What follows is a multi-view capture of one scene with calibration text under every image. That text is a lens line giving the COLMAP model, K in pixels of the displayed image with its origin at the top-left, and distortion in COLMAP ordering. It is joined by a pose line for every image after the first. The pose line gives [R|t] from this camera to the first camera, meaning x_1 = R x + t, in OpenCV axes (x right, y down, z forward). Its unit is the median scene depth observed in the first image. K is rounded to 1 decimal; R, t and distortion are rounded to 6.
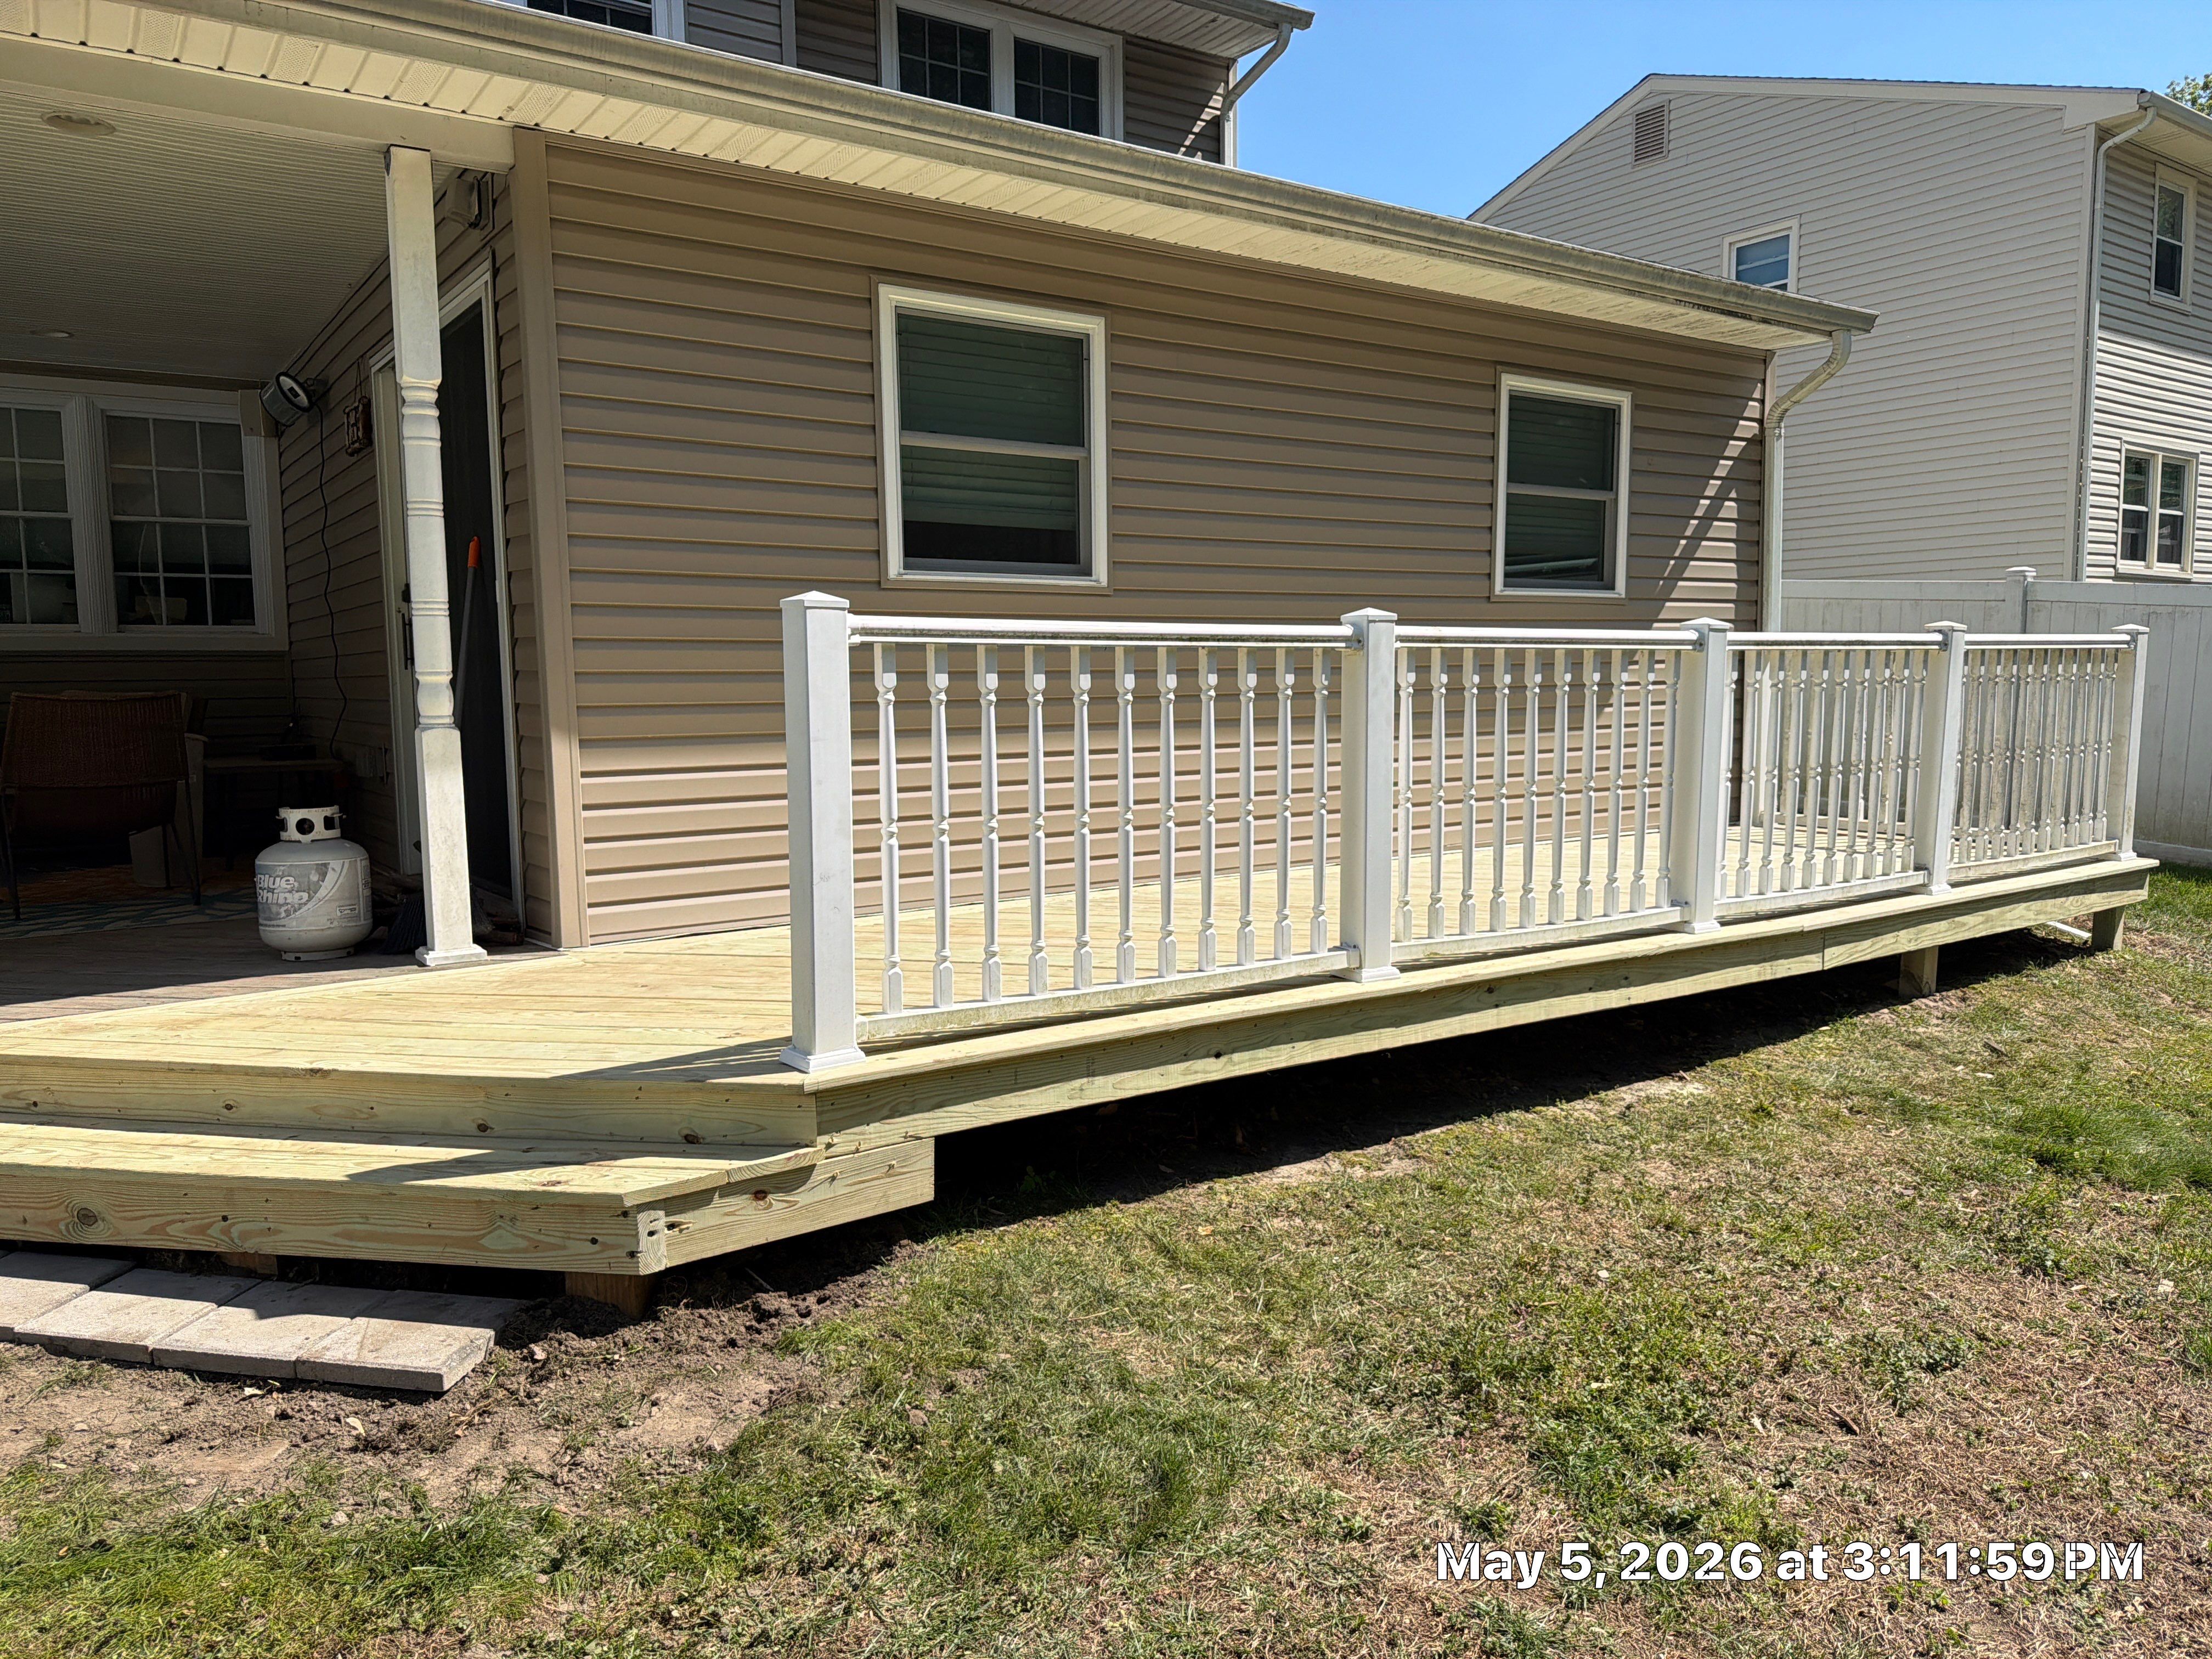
lens RADIAL K [[1534.4, 0, 1103.9], [0, 1534.4, 839.7], [0, 0, 1]] dist [0.000705, -0.004220]
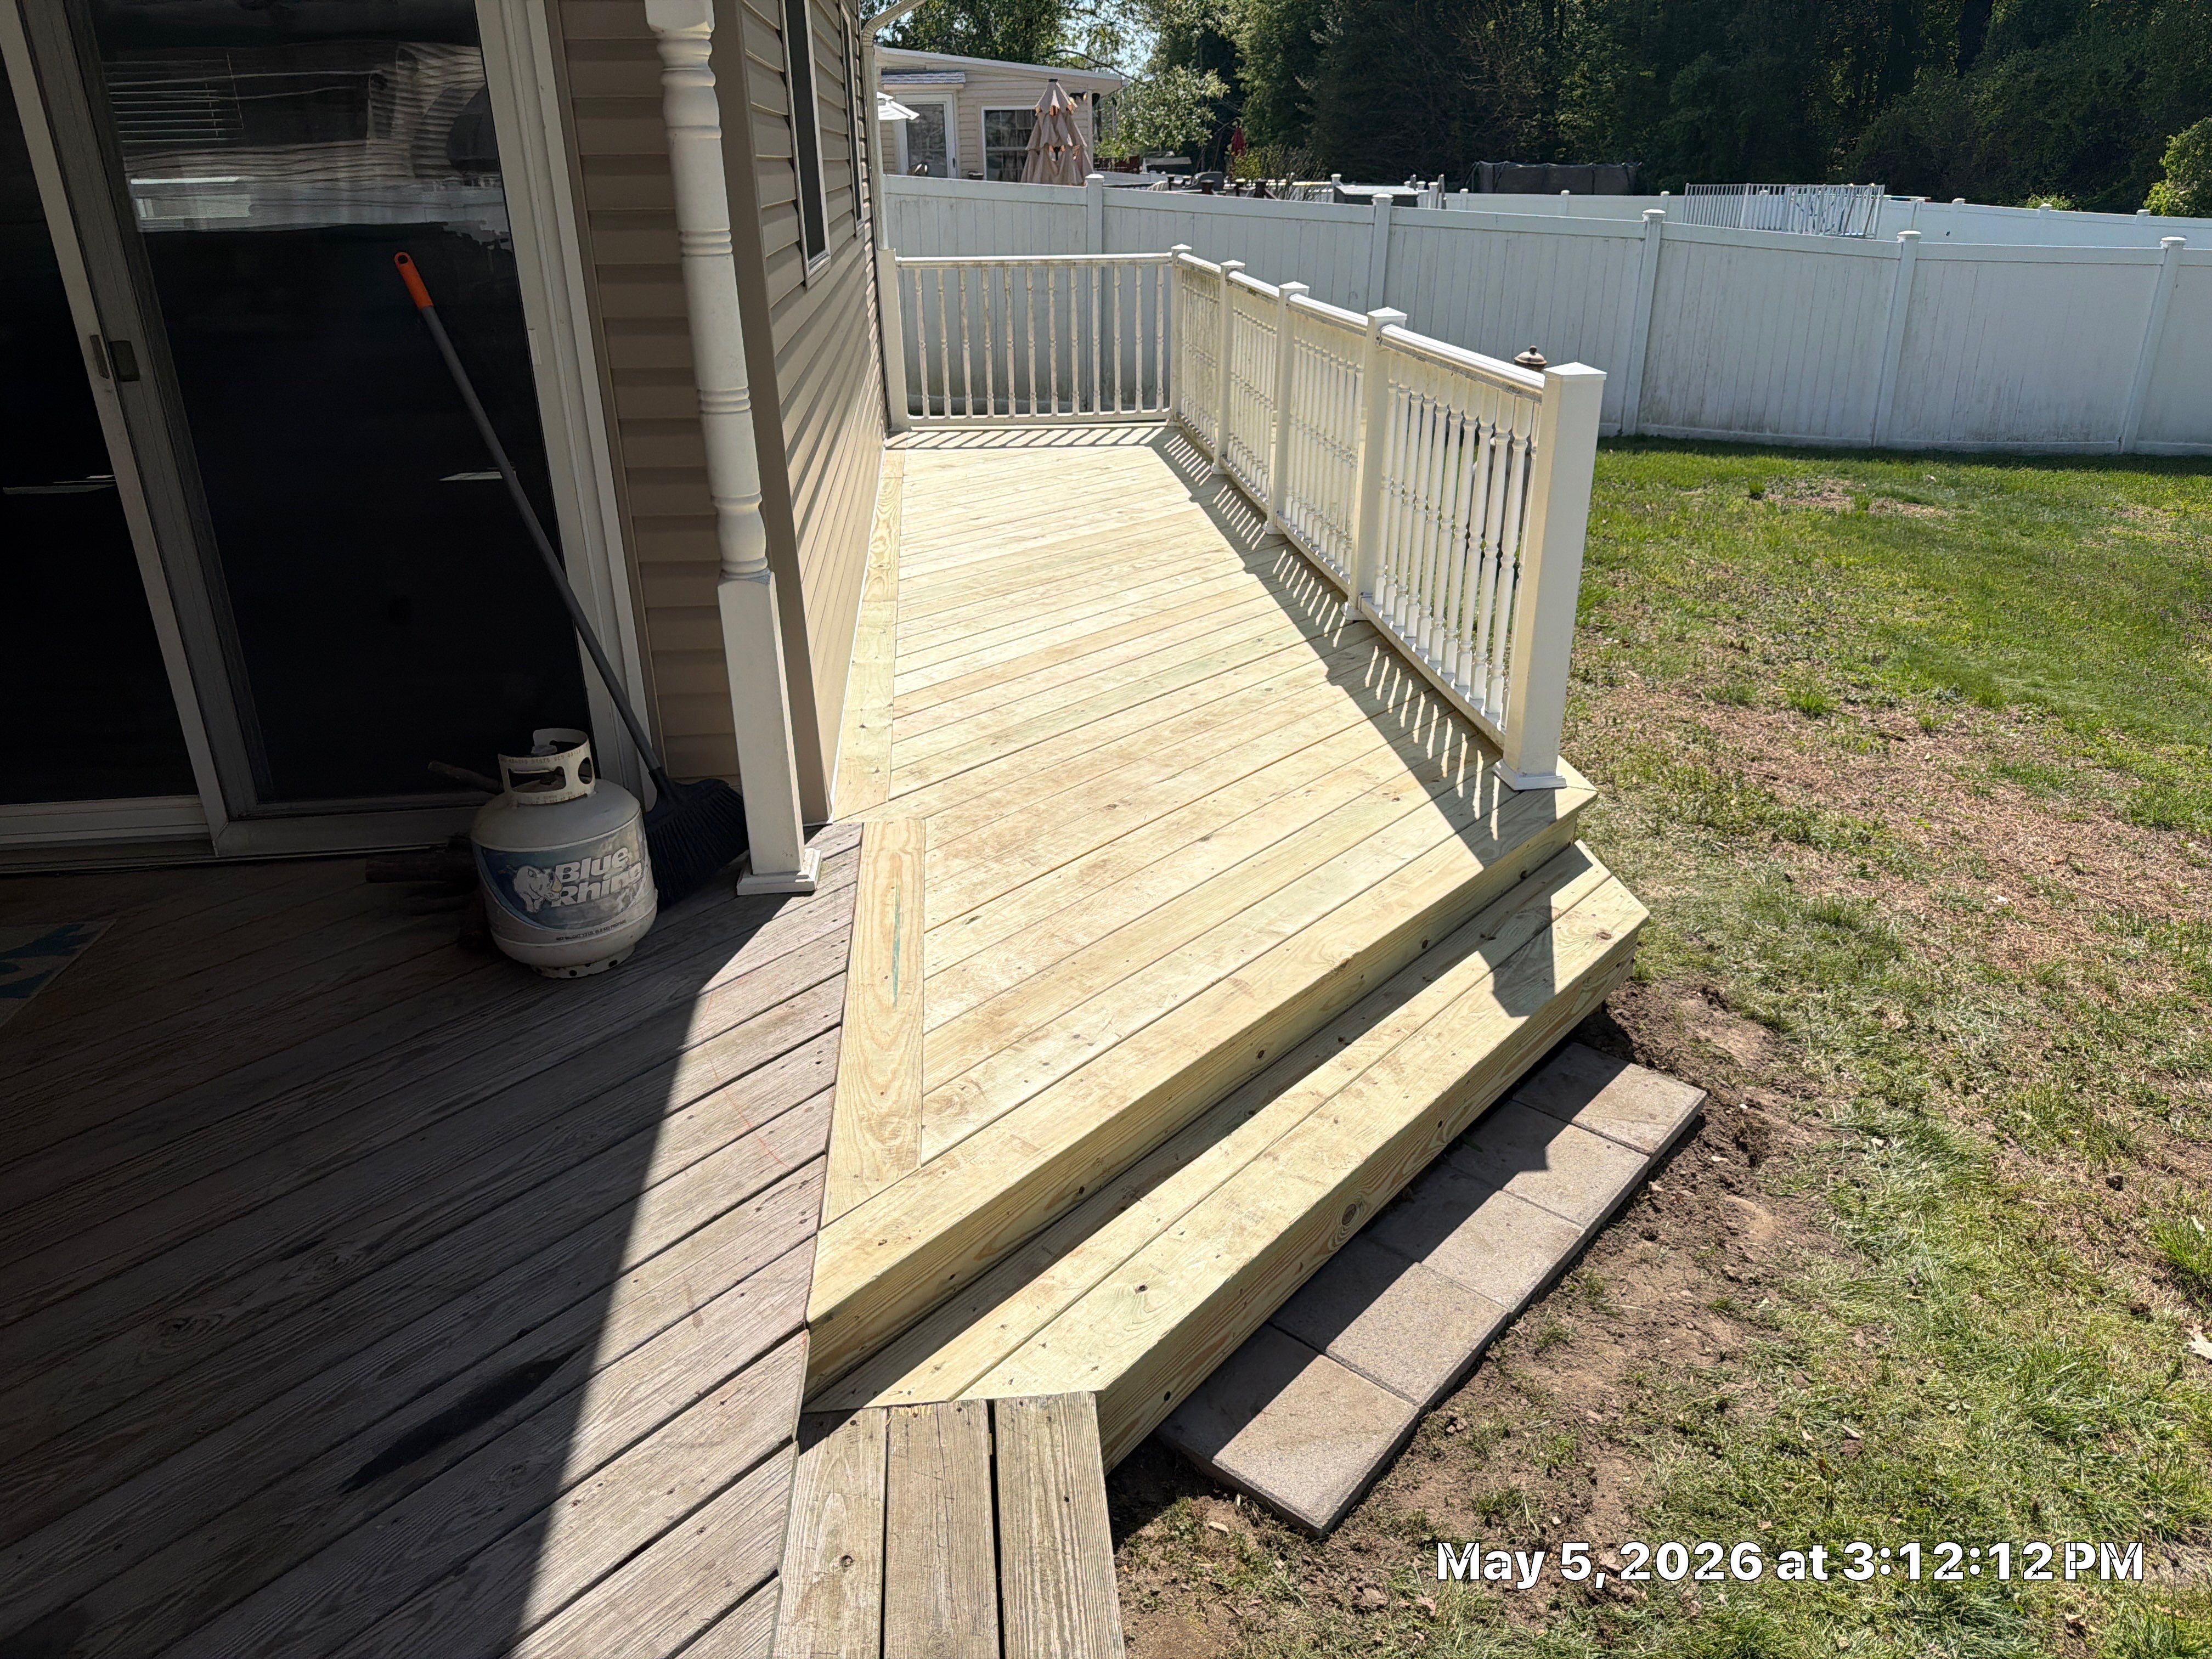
lens RADIAL K [[1559.6, 0, 1101.9], [0, 1559.6, 816.4], [0, 0, 1]] dist [0.023933, -0.041137]
pose [[0.492317, -0.332588, 0.804369, -0.778132], [0.104856, 0.940052, 0.324512, -0.147582], [-0.864077, -0.075420, 0.497677, 0.403505]]
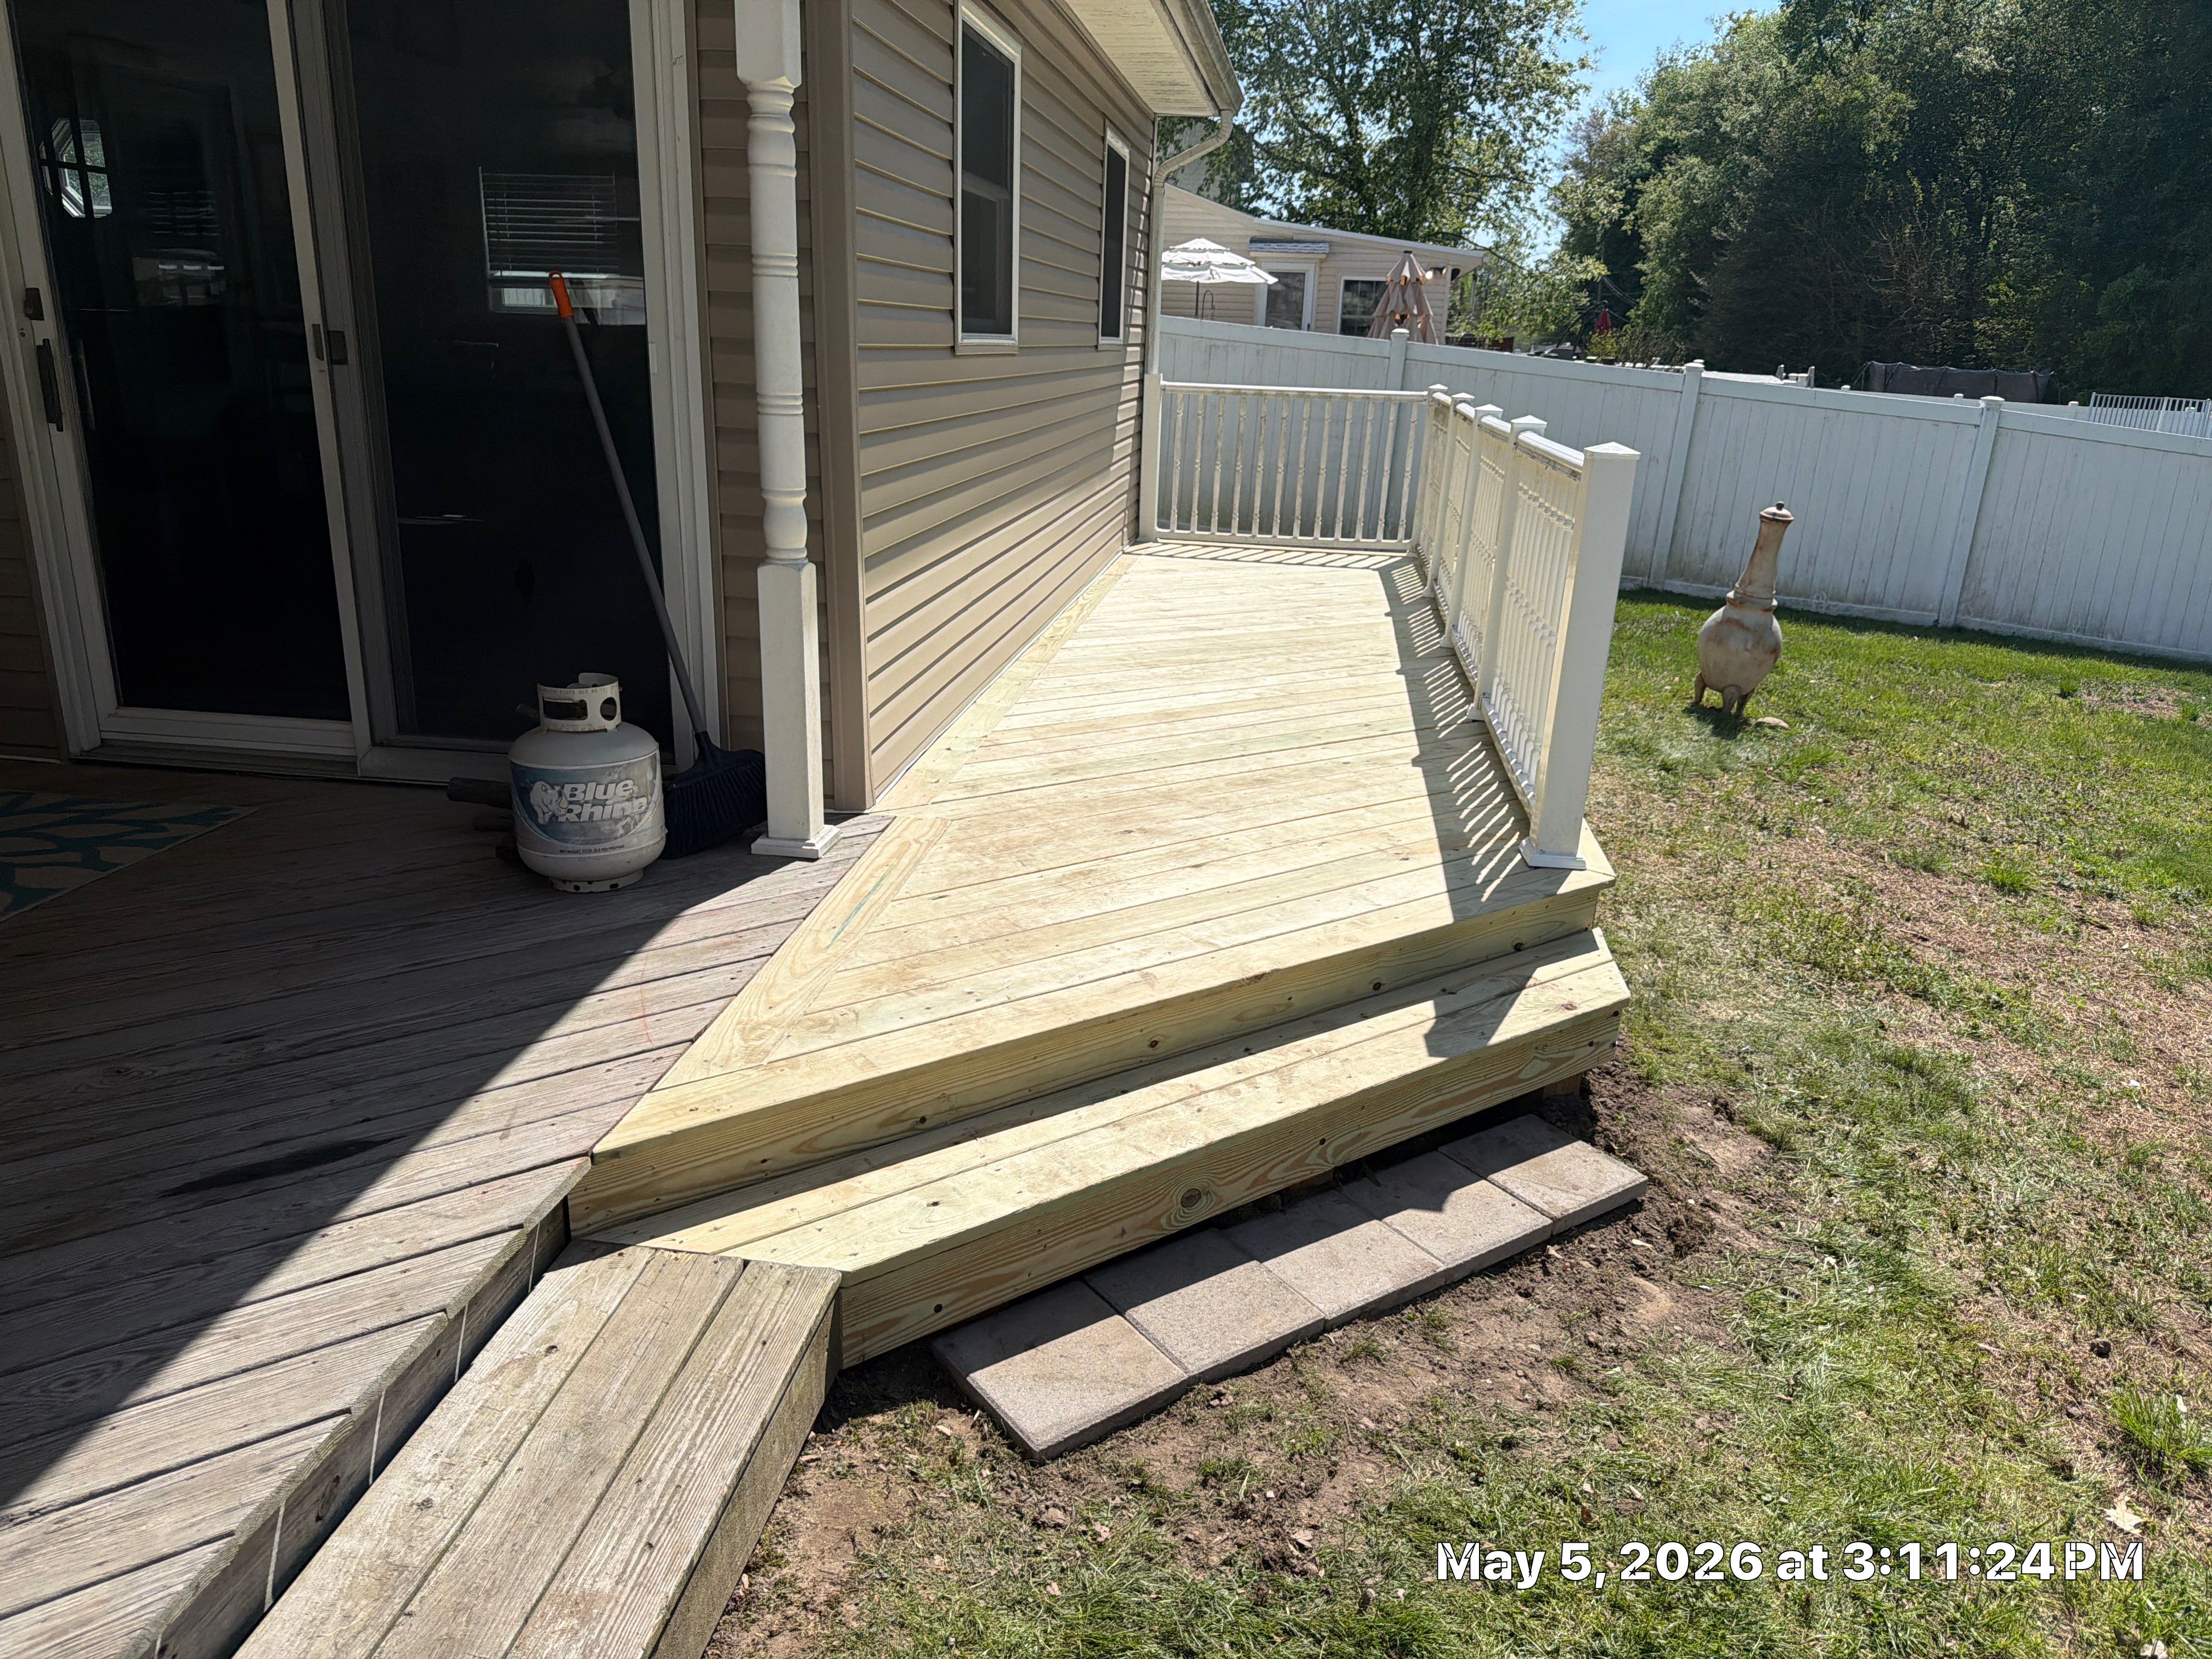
lens RADIAL K [[1553.1, 0, 1106.0], [0, 1553.1, 829.5], [0, 0, 1]] dist [0.030306, -0.050215]
pose [[0.680472, -0.187312, 0.708429, -0.735811], [0.035971, 0.974150, 0.223019, -0.089492], [-0.731891, -0.126275, 0.669620, 0.270480]]
